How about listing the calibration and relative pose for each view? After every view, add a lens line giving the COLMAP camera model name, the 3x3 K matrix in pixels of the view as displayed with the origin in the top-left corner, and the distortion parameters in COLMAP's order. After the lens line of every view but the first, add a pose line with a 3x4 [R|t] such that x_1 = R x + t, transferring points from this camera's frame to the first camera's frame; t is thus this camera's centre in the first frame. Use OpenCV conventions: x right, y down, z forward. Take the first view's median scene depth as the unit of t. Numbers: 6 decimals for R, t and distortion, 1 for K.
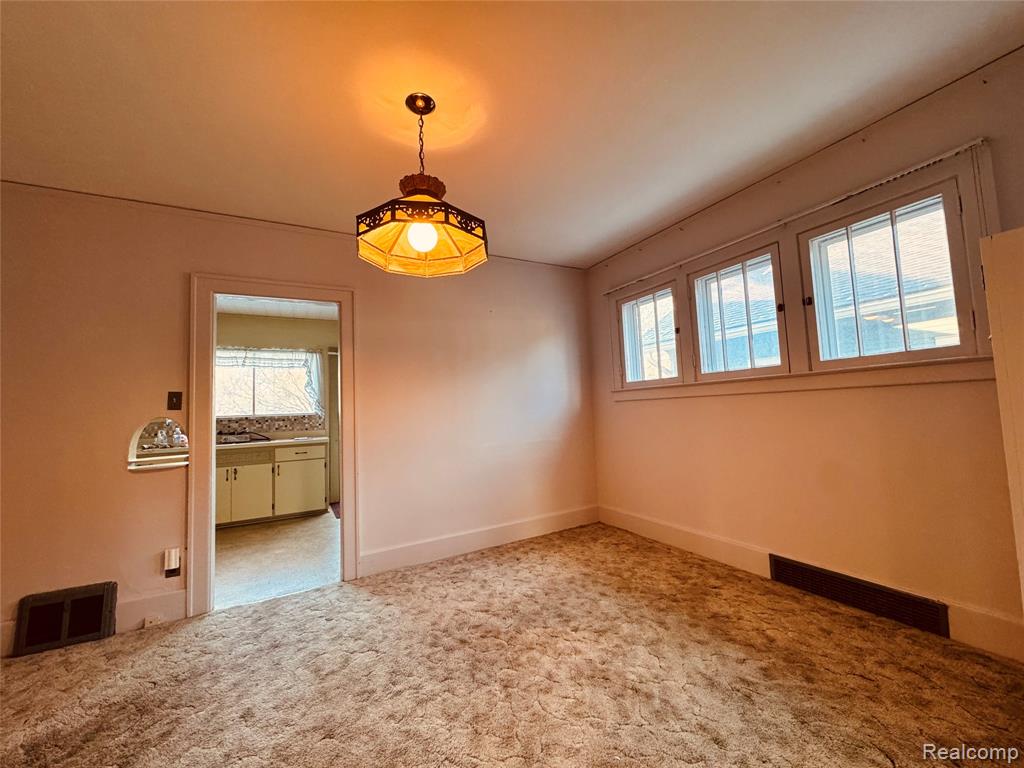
lens RADIAL K [[408.6, 0, 509.4], [0, 408.6, 382.9], [0, 0, 1]] dist [0.001831, 0.000153]
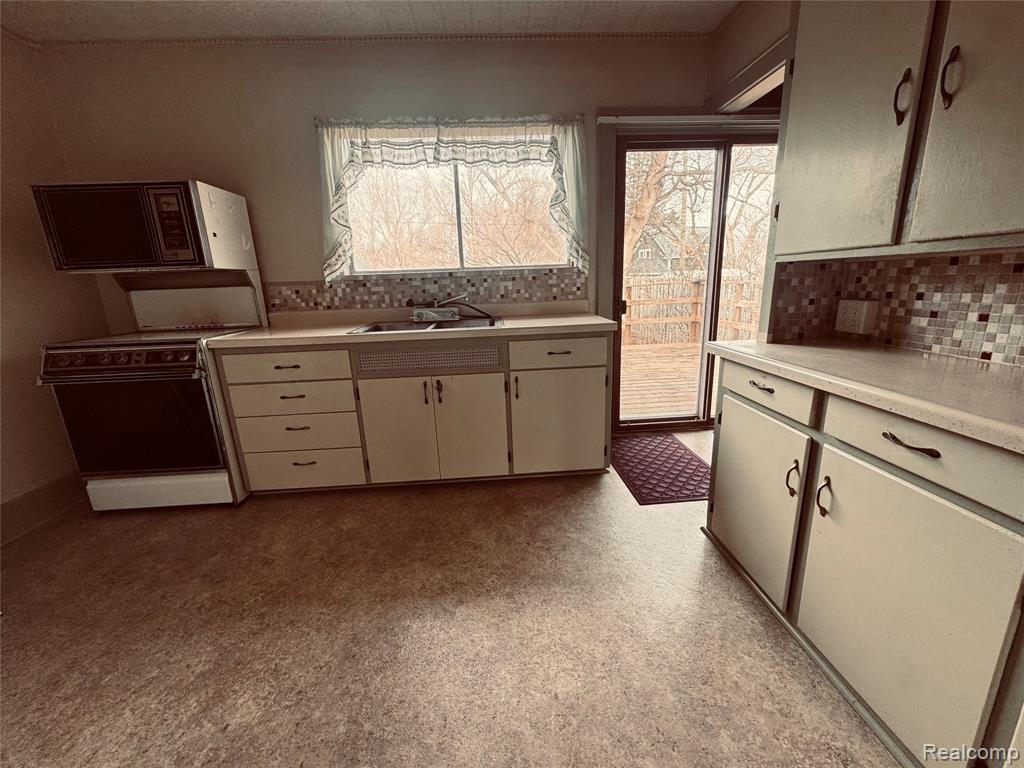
lens RADIAL K [[408.6, 0, 513.2], [0, 408.6, 382.7], [0, 0, 1]] dist [0.001831, 0.000153]
pose [[0.909386, 0.102823, -0.403043, -0.360889], [0.032333, 0.948559, 0.314946, 0.057841], [0.414694, -0.299439, 0.859282, 0.567003]]
